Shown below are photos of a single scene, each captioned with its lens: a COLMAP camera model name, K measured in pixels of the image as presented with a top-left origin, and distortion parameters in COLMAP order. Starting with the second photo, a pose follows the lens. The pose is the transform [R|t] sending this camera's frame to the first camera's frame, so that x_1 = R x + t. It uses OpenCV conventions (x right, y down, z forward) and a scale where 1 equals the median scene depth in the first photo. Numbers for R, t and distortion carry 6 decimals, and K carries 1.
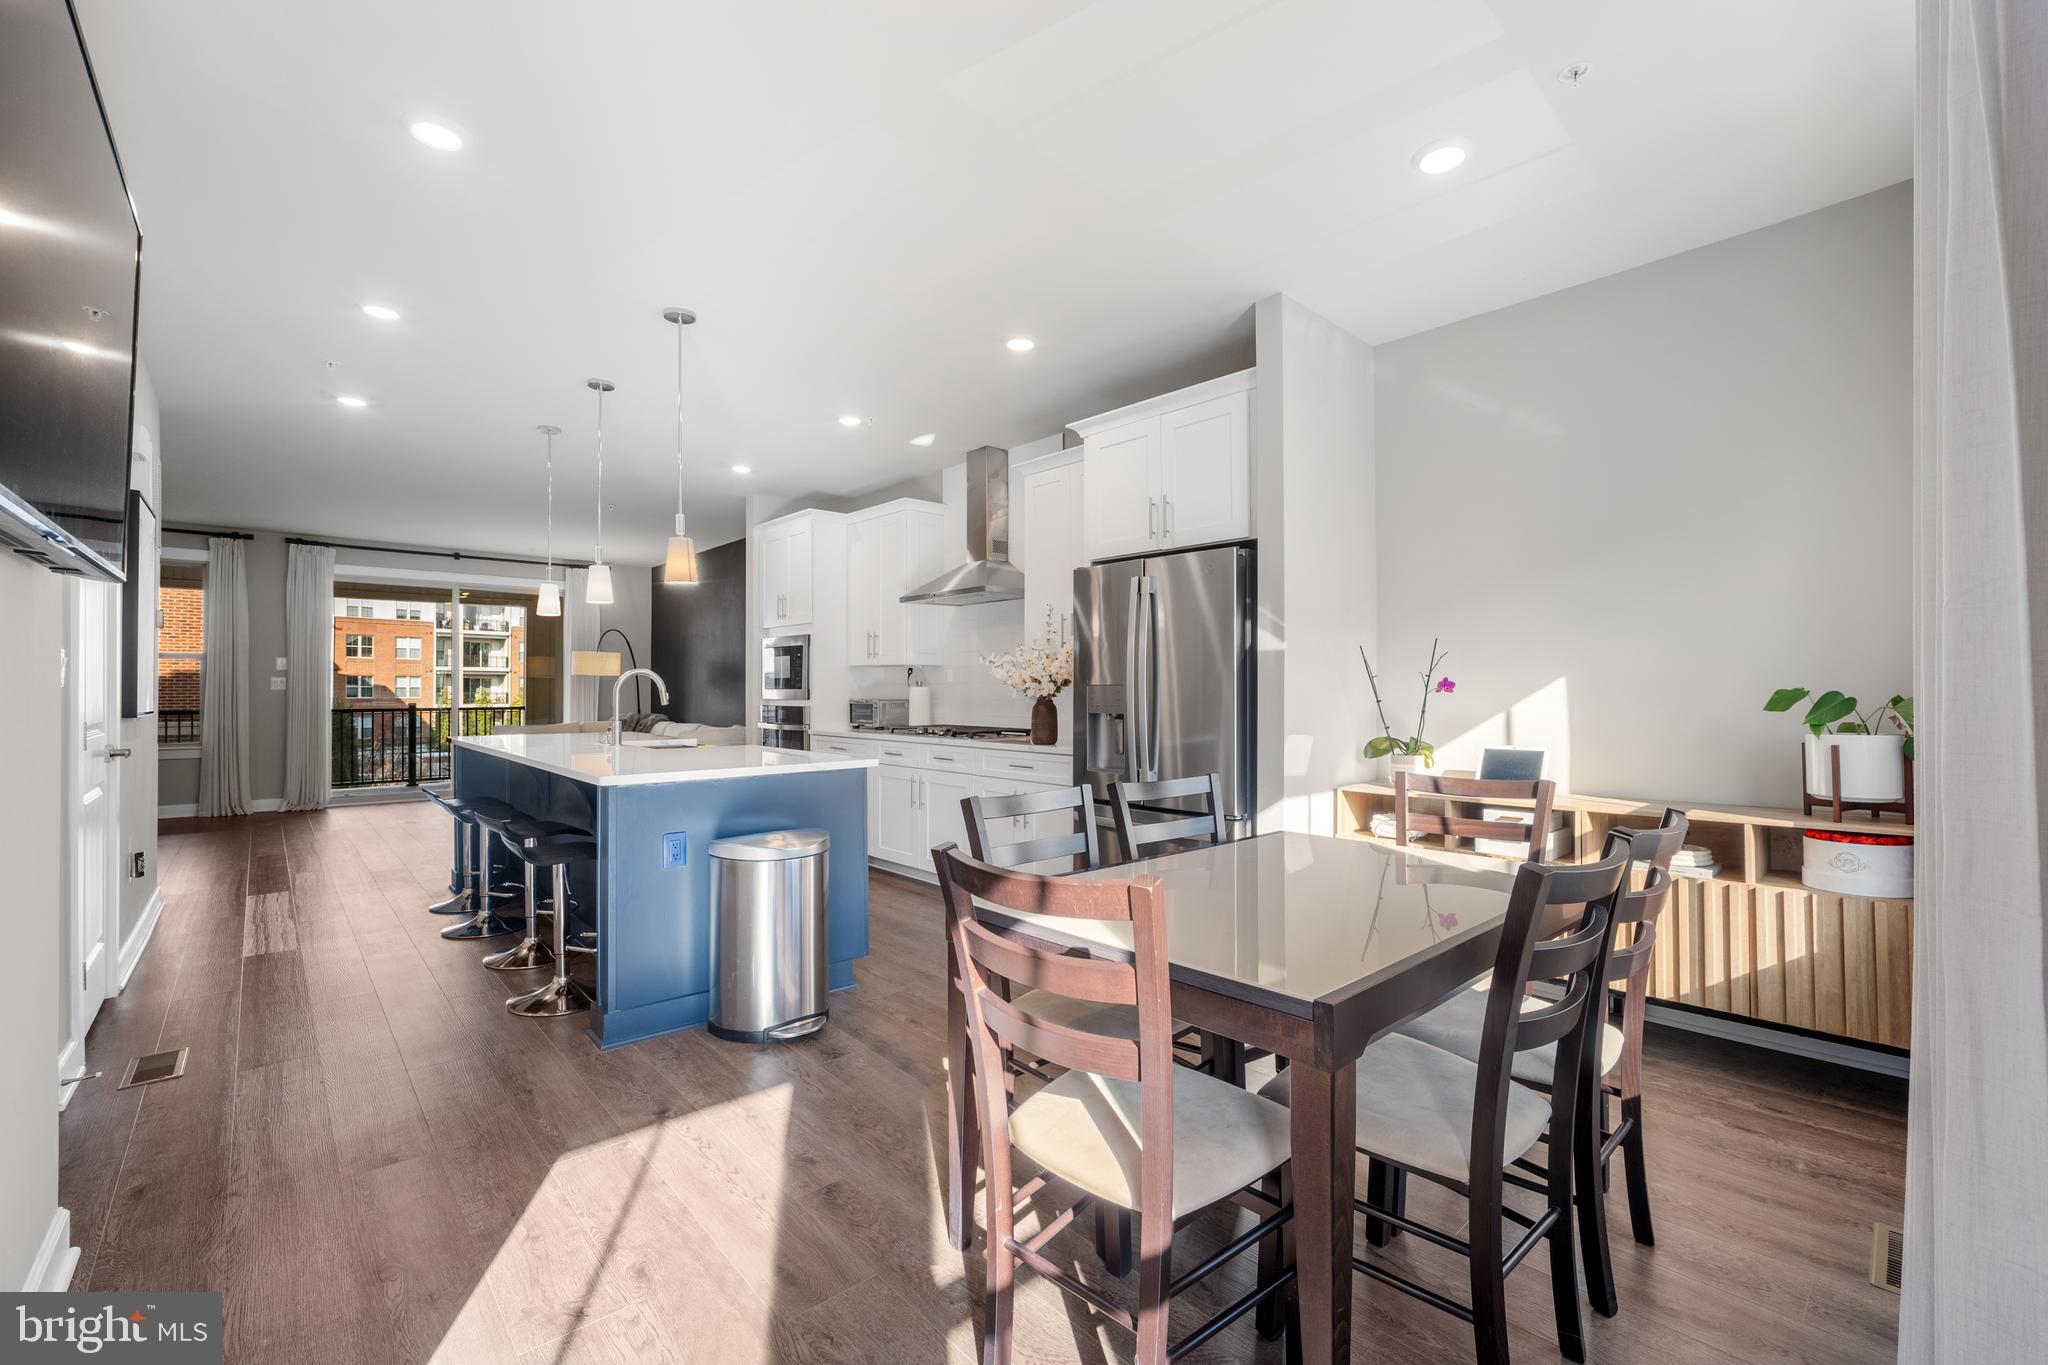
lens RADIAL K [[863.7, 0, 1027.7], [0, 863.7, 690.6], [0, 0, 1]] dist [-0.047928, 0.022618]
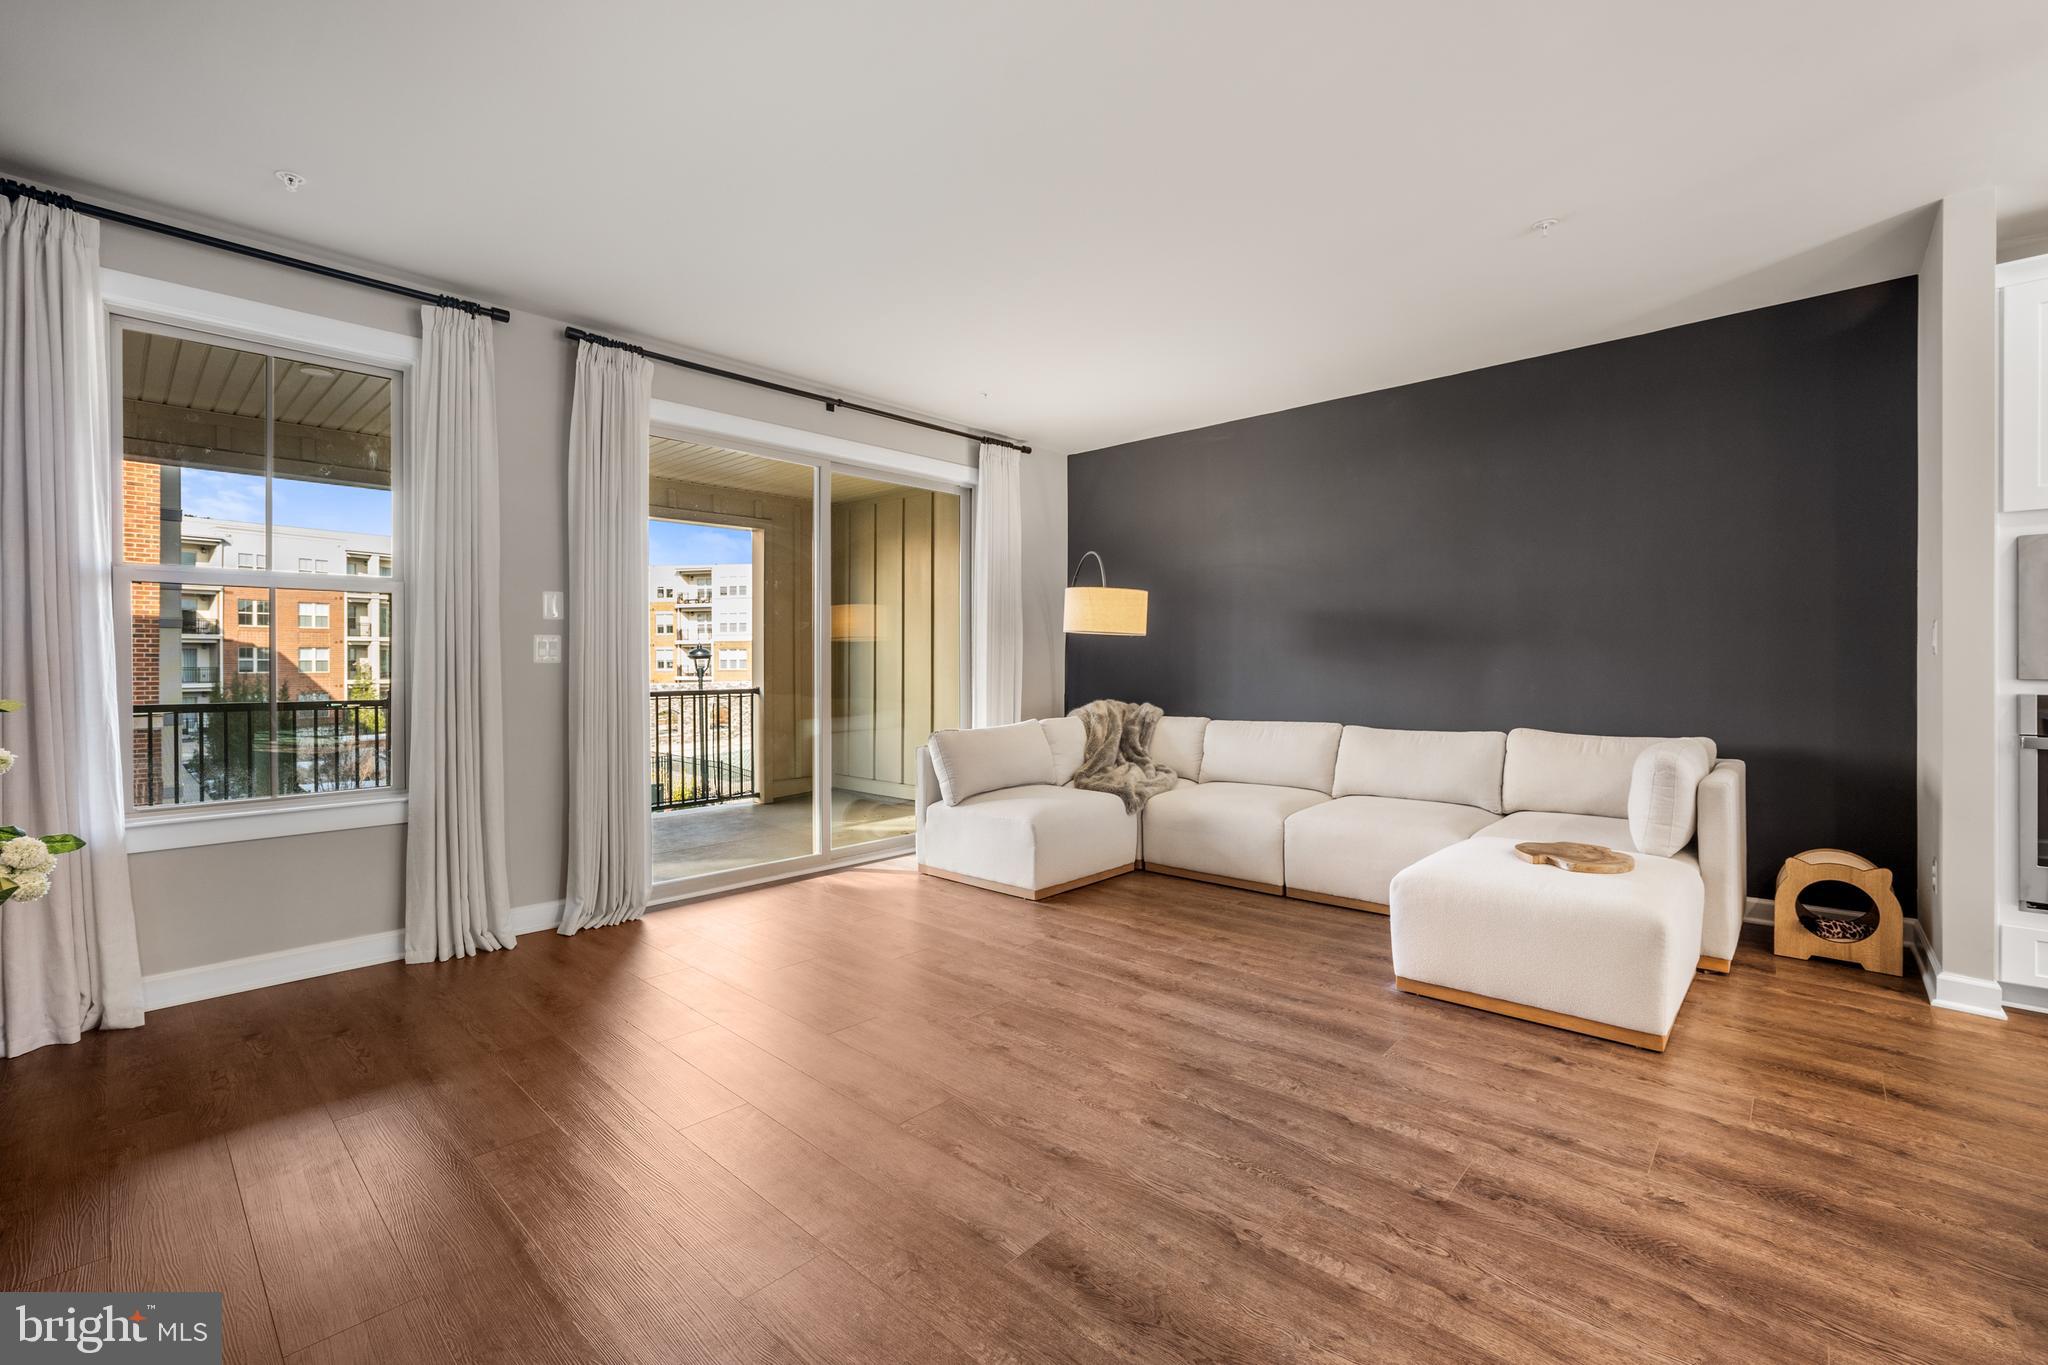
lens RADIAL K [[870.7, 0, 1029.0], [0, 870.7, 667.6], [0, 0, 1]] dist [-0.040012, 0.014601]
pose [[0.996019, -0.005546, 0.088965, -0.579227], [0.004798, 0.999951, 0.008623, -0.001271], [-0.089009, -0.008162, 0.995997, 0.445298]]
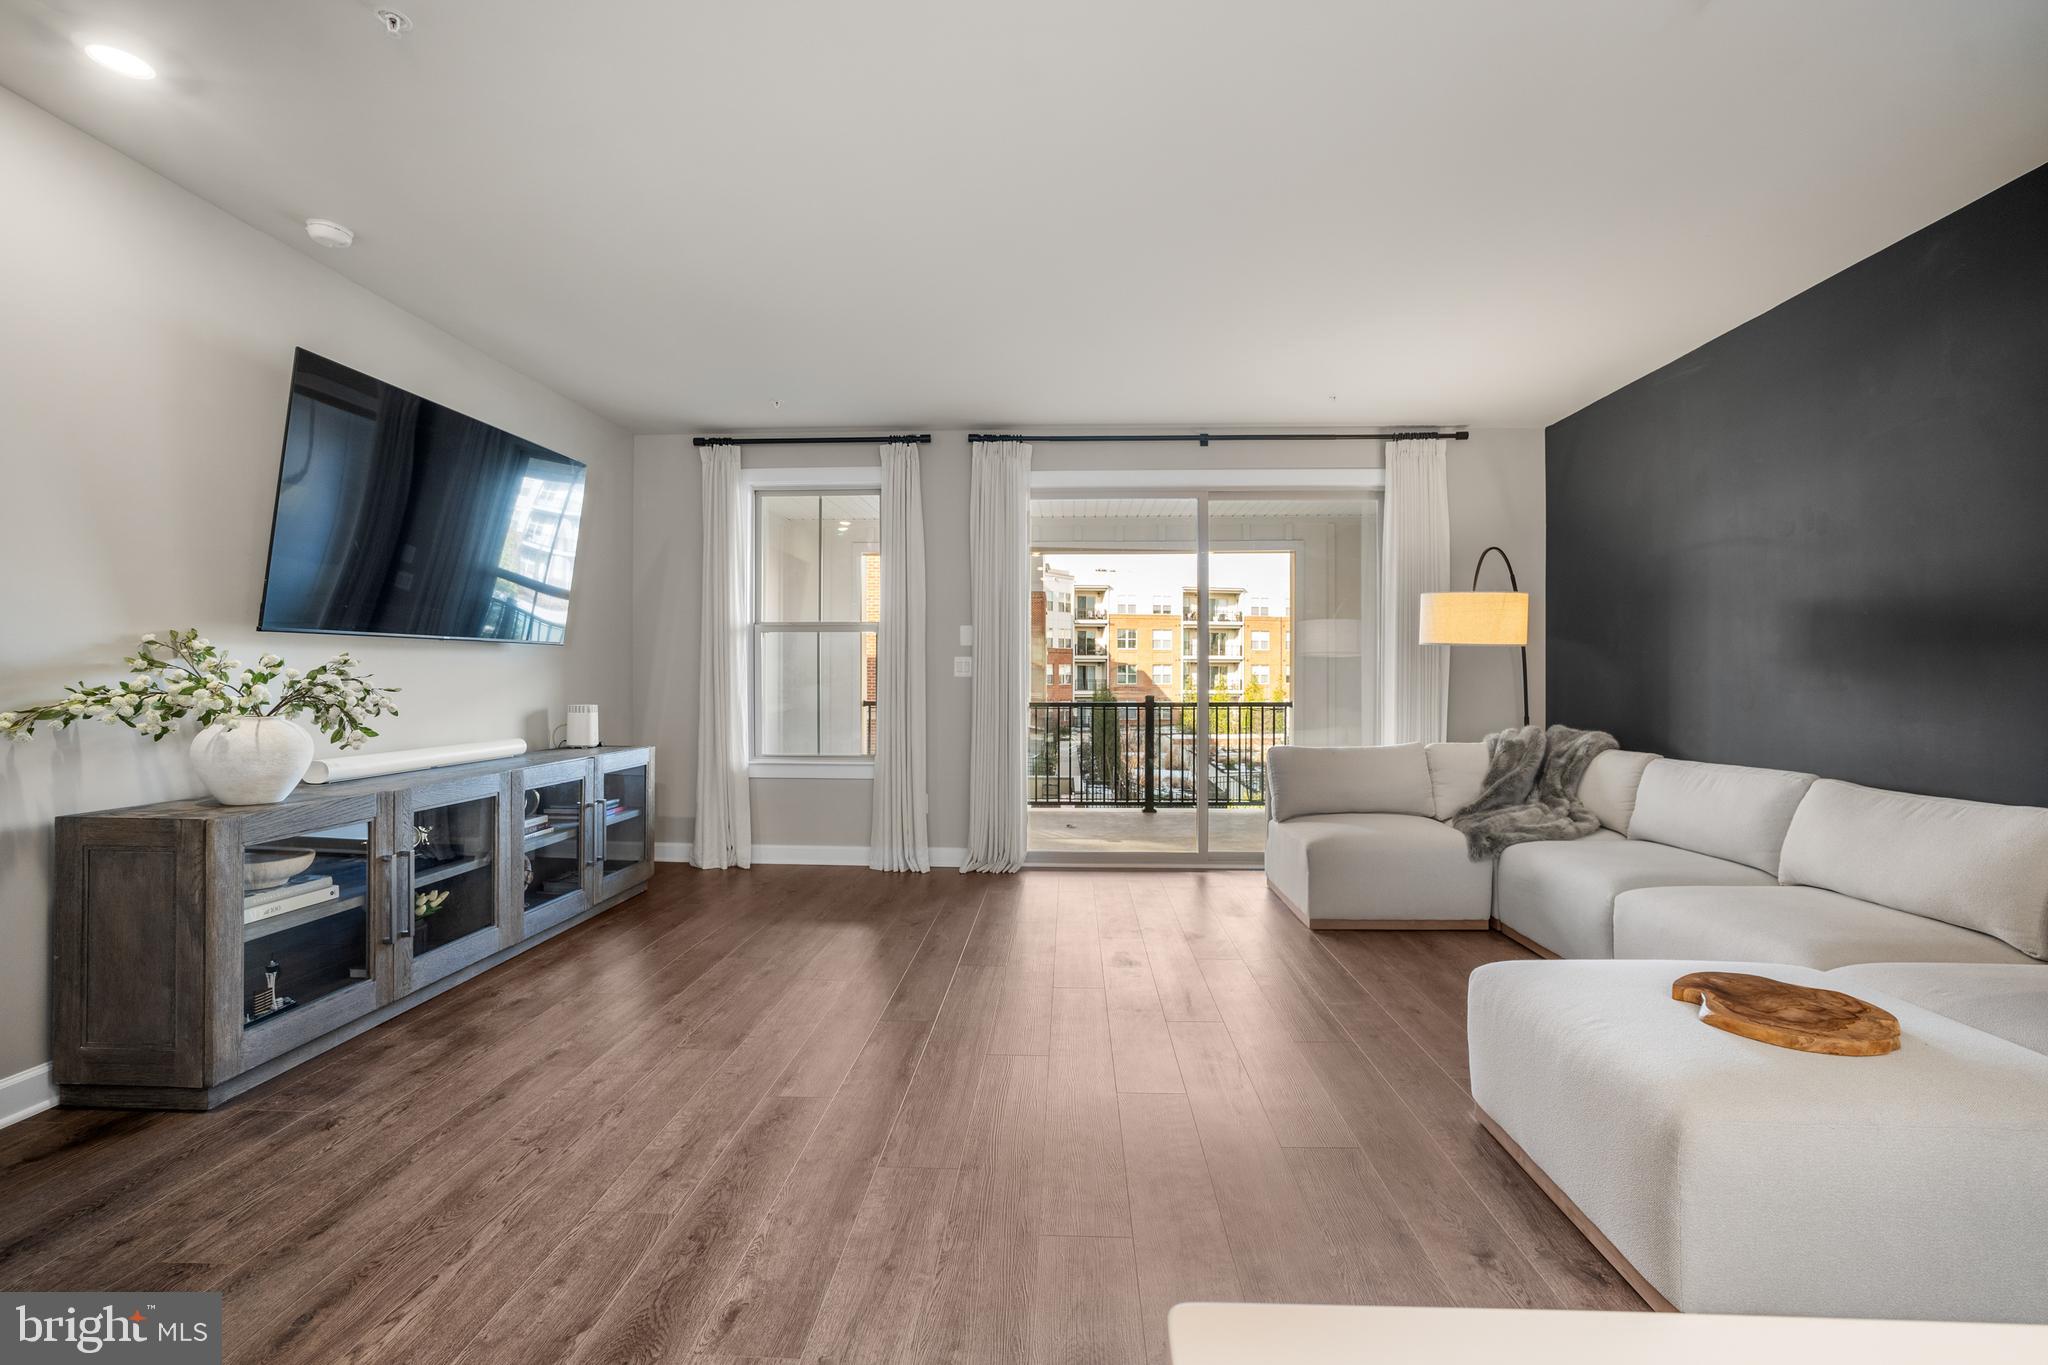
lens RADIAL K [[869.0, 0, 1033.4], [0, 869.0, 669.8], [0, 0, 1]] dist [-0.025457, 0.009322]
pose [[0.710426, -0.006302, -0.703744, -0.336477], [0.000212, 0.999962, -0.008741, -0.000251], [0.703772, 0.006060, 0.710400, 0.493790]]
